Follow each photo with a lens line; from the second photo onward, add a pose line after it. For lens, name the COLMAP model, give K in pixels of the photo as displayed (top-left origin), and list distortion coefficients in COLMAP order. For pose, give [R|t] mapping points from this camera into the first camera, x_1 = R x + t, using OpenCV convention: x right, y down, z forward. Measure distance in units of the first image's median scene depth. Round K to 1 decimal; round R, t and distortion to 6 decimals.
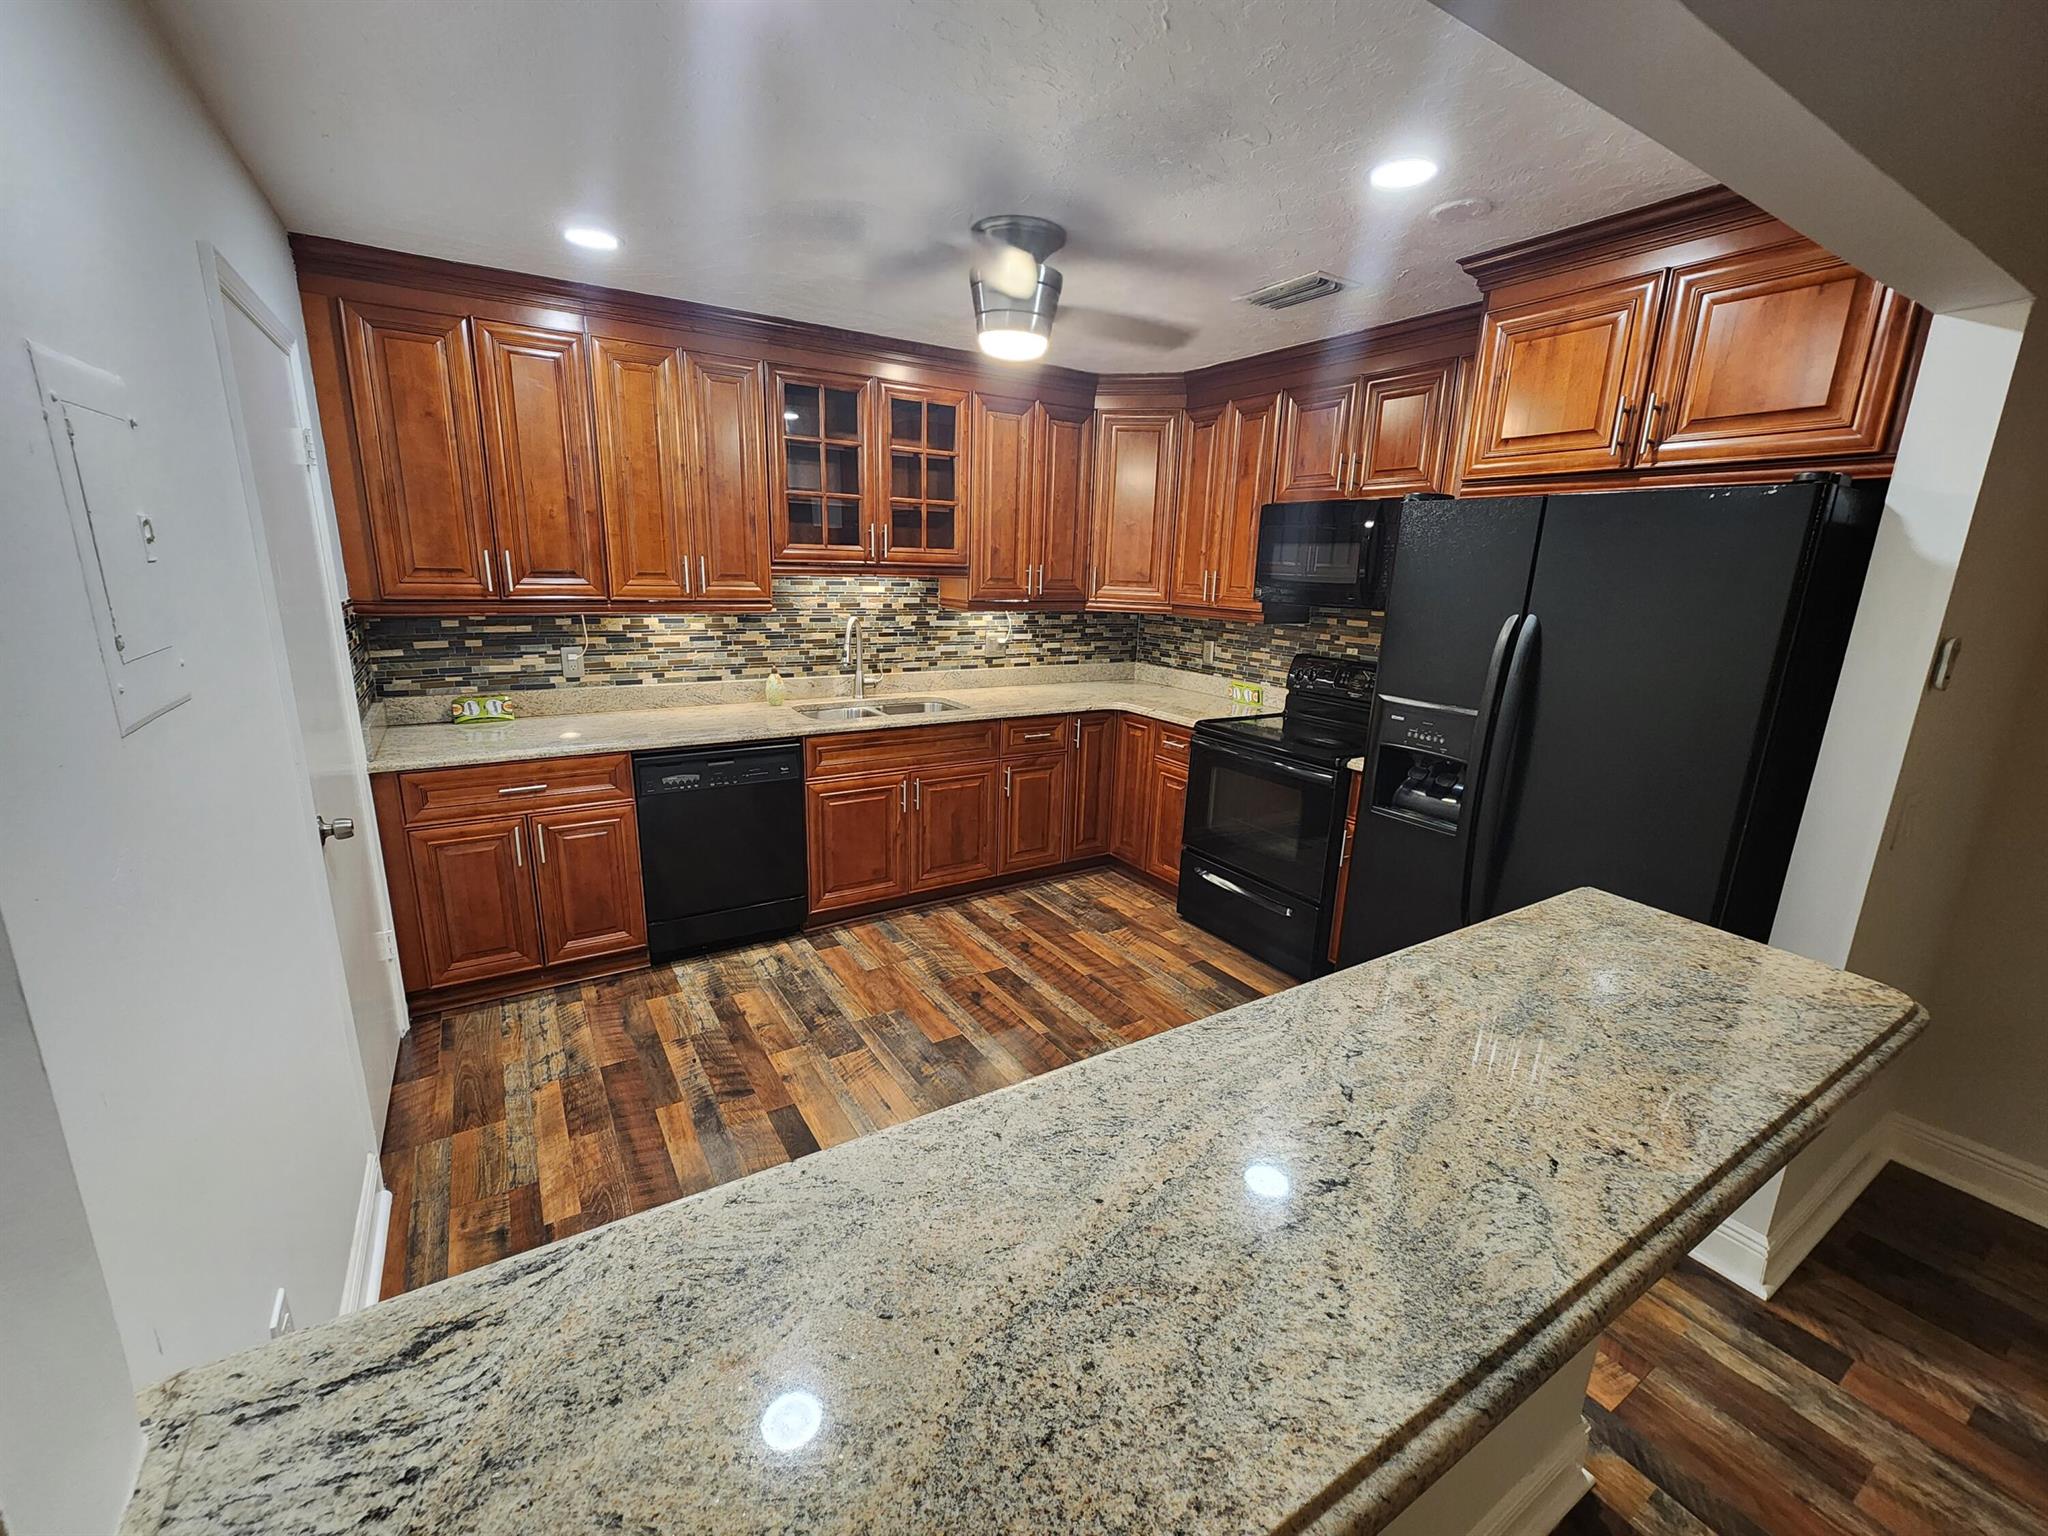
lens RADIAL K [[843.1, 0, 1024.0], [0, 843.1, 768.0], [0, 0, 1]] dist [-0.001977, 0.001529]
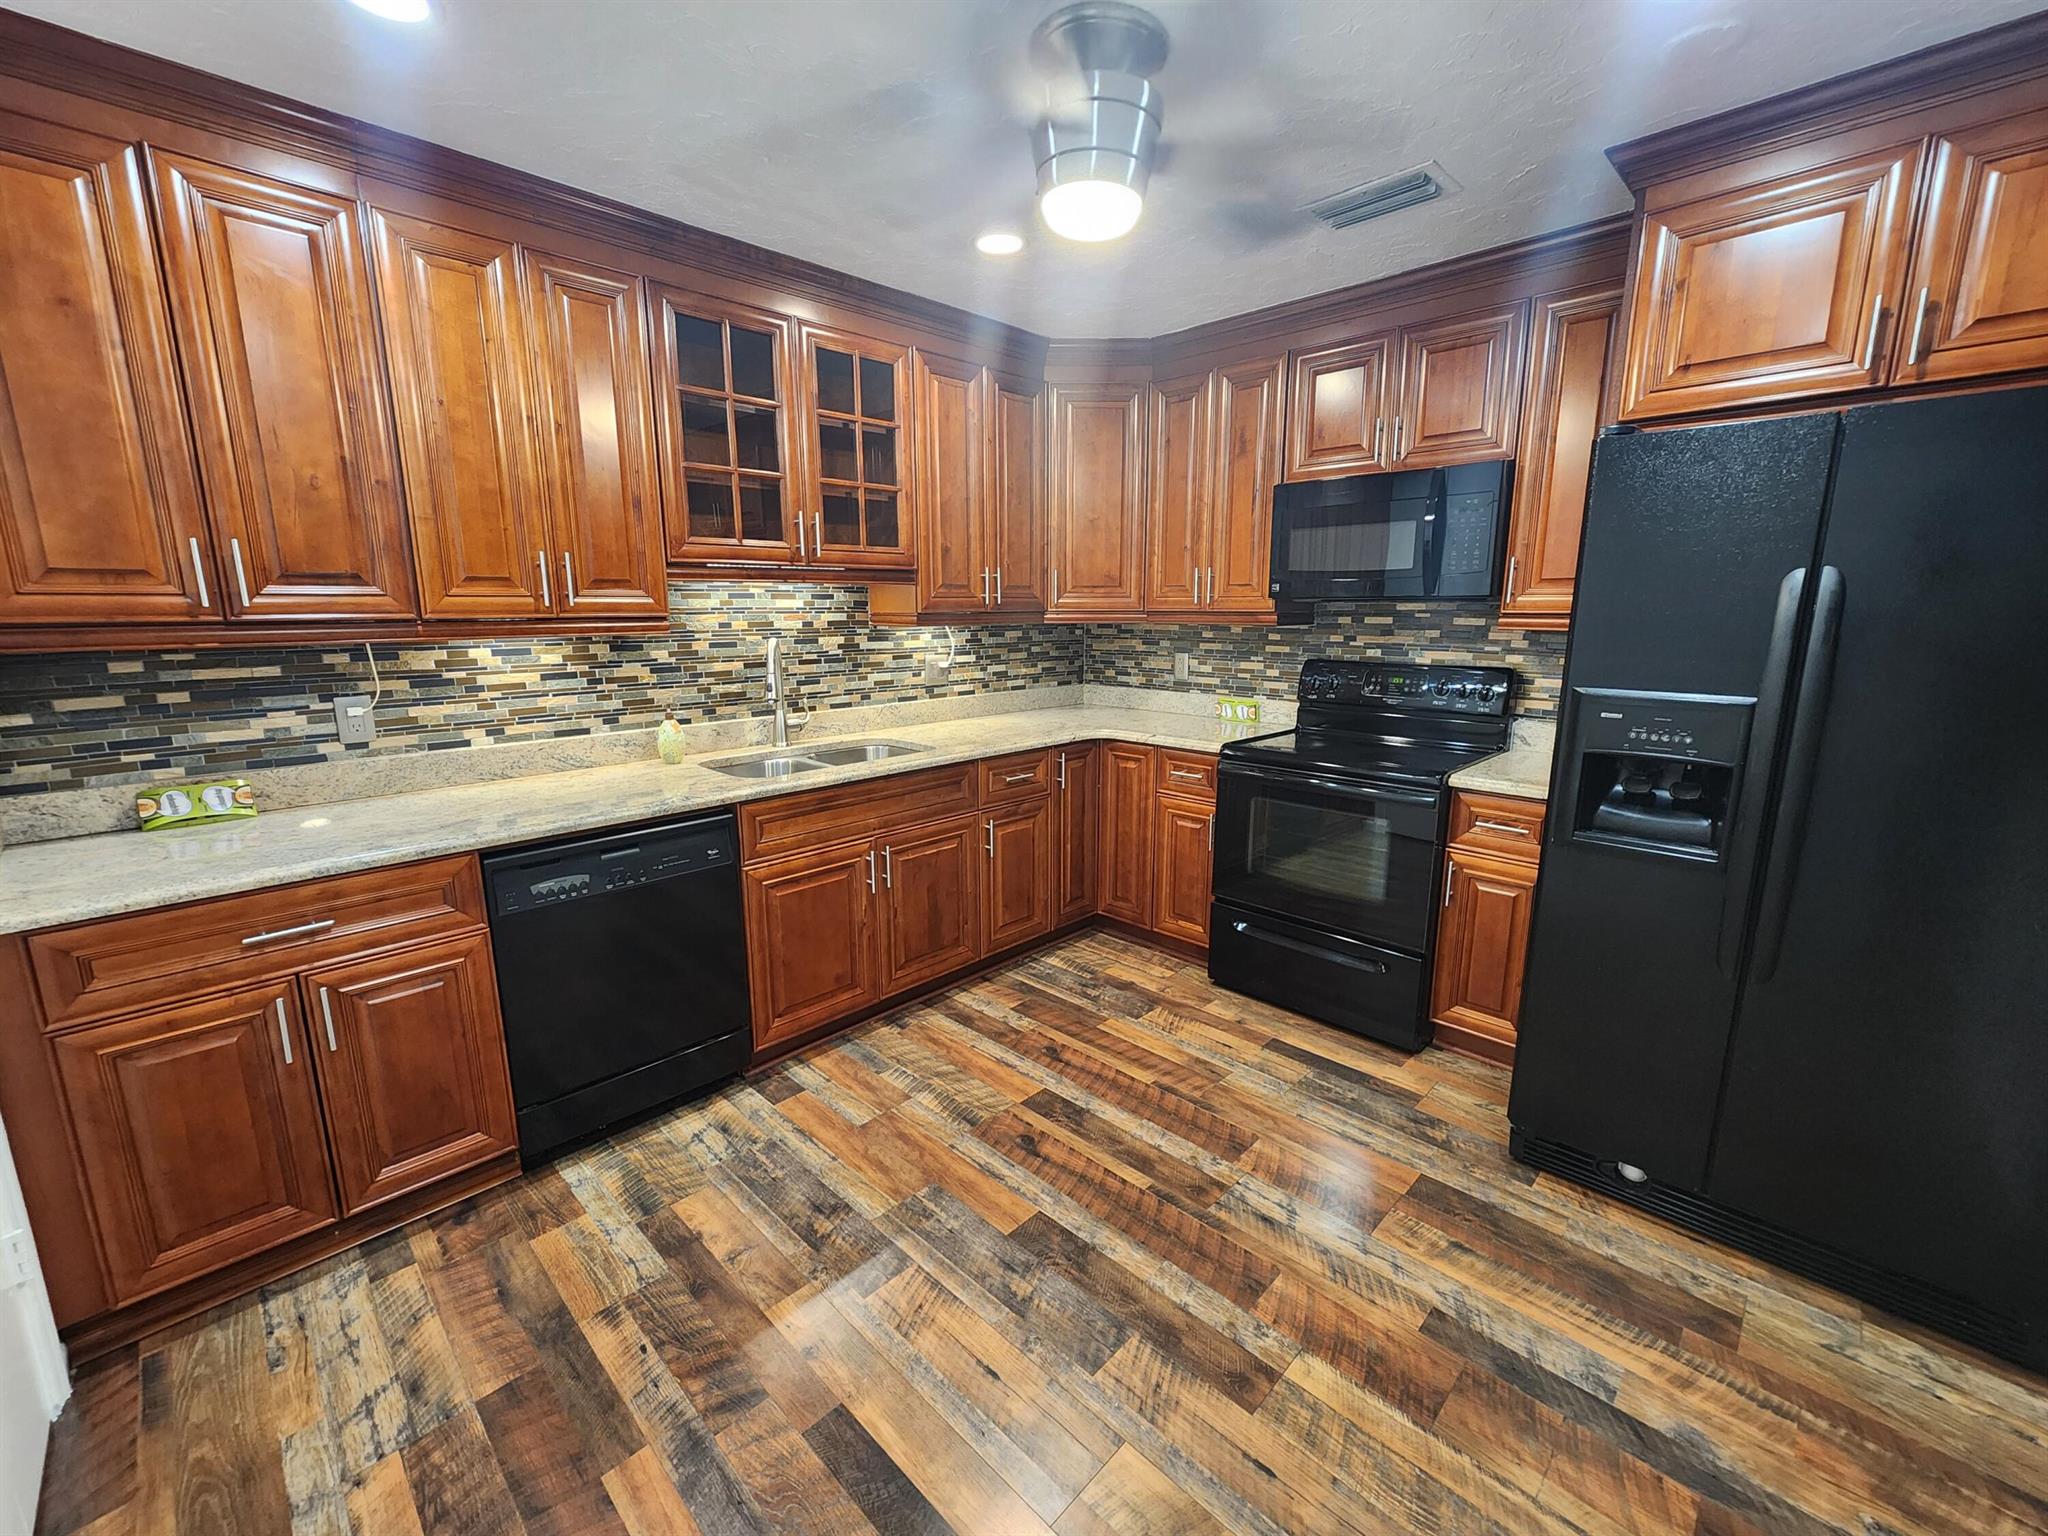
lens RADIAL K [[843.1, 0, 1024.0], [0, 843.1, 768.0], [0, 0, 1]] dist [-0.001977, 0.001529]
pose [[0.973105, -0.075305, 0.217707, -0.180625], [0.085013, 0.995745, -0.035561, -0.021542], [-0.214102, 0.053113, 0.975366, 0.260697]]
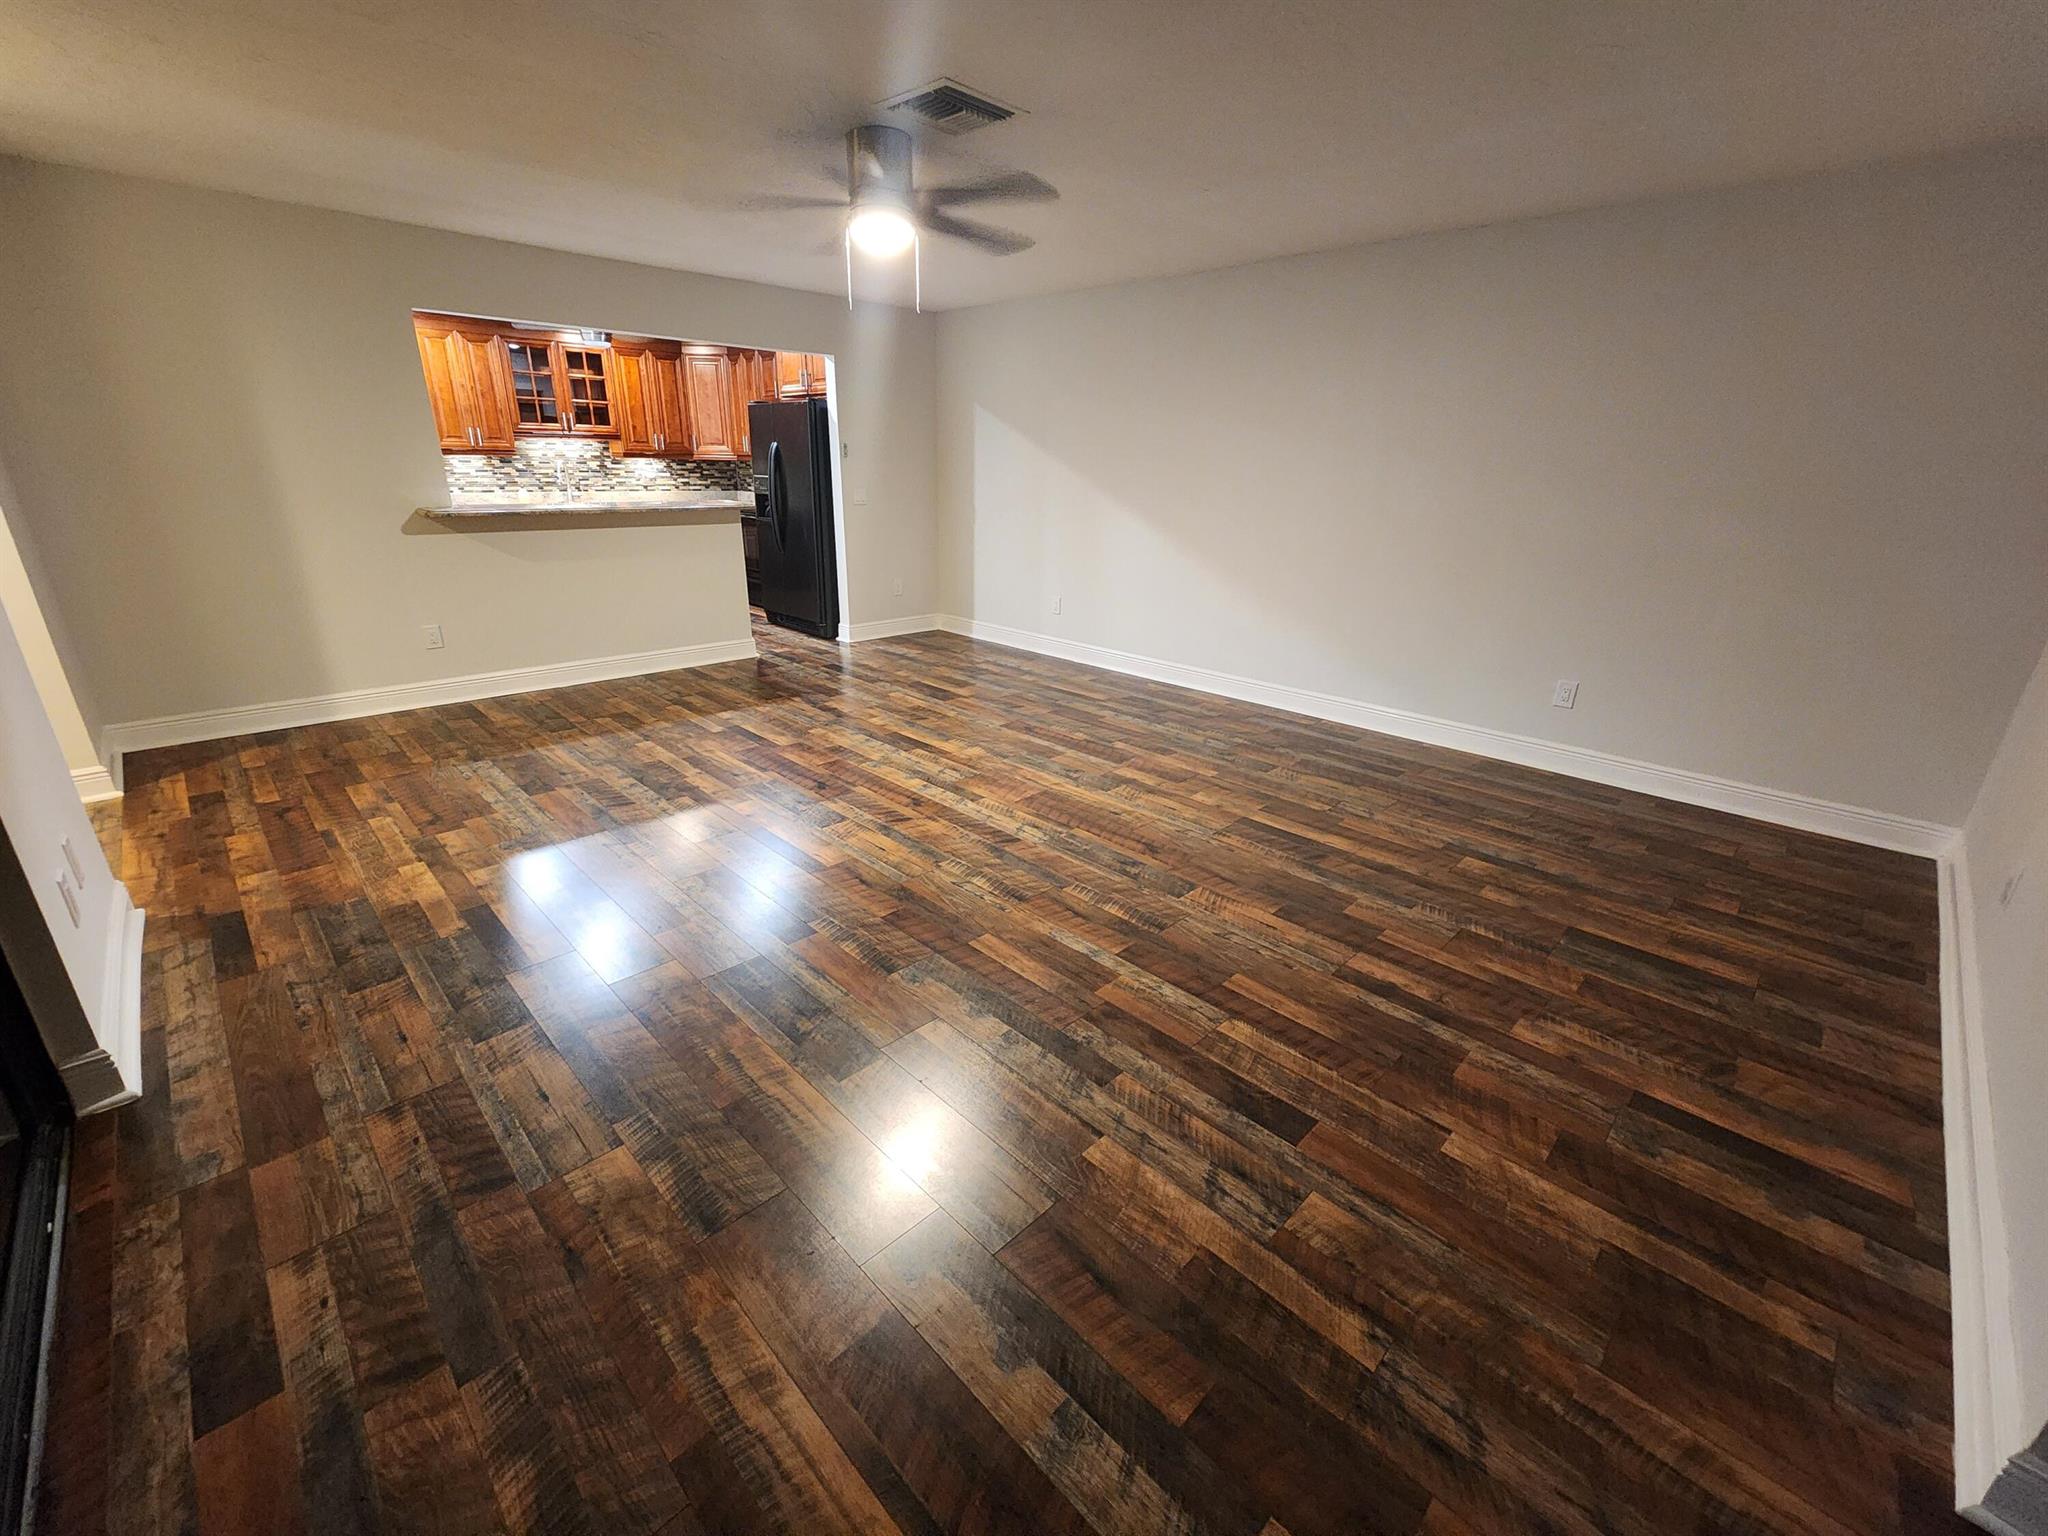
lens RADIAL K [[843.1, 0, 1024.0], [0, 843.1, 768.0], [0, 0, 1]] dist [-0.001977, 0.001529]
pose [[0.976345, -0.082026, 0.200055, 0.488641], [0.058767, 0.991086, 0.119559, 0.440922], [-0.208078, -0.104974, 0.972463, -1.501742]]
